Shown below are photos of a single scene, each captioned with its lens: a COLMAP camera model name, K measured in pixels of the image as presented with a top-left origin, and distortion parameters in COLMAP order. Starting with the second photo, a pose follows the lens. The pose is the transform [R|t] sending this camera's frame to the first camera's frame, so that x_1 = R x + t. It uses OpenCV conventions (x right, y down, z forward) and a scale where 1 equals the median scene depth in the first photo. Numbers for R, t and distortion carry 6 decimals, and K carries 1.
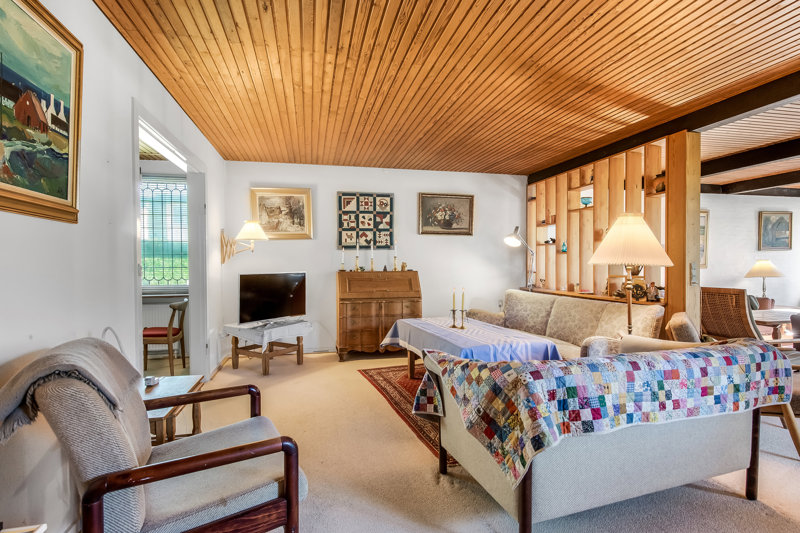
lens RADIAL K [[374.5, 0, 395.6], [0, 374.5, 269.8], [0, 0, 1]] dist [-0.000964, 0.000274]
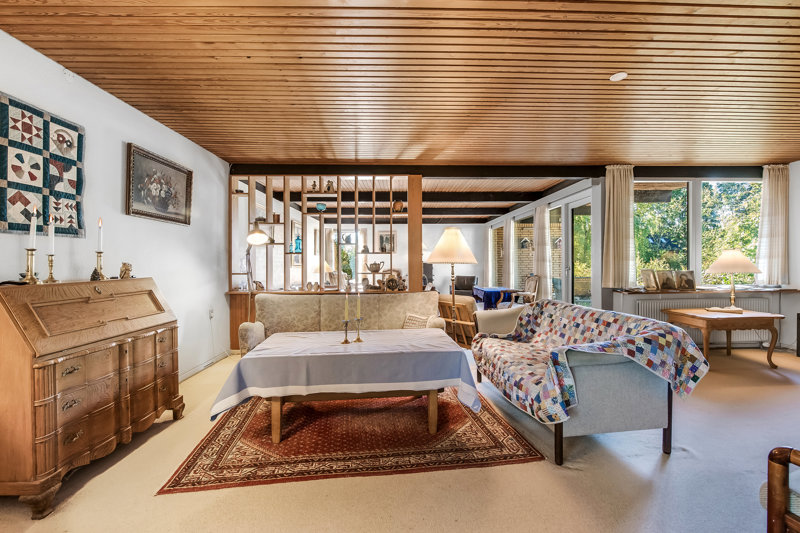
lens RADIAL K [[332.2, 0, 398.1], [0, 332.2, 264.1], [0, 0, 1]] dist [-0.017977, -0.000887]
pose [[0.218900, -0.003426, 0.975741, -0.347789], [0.023060, 0.999733, -0.001663, -0.007871], [-0.975475, 0.022864, 0.218921, 0.496792]]
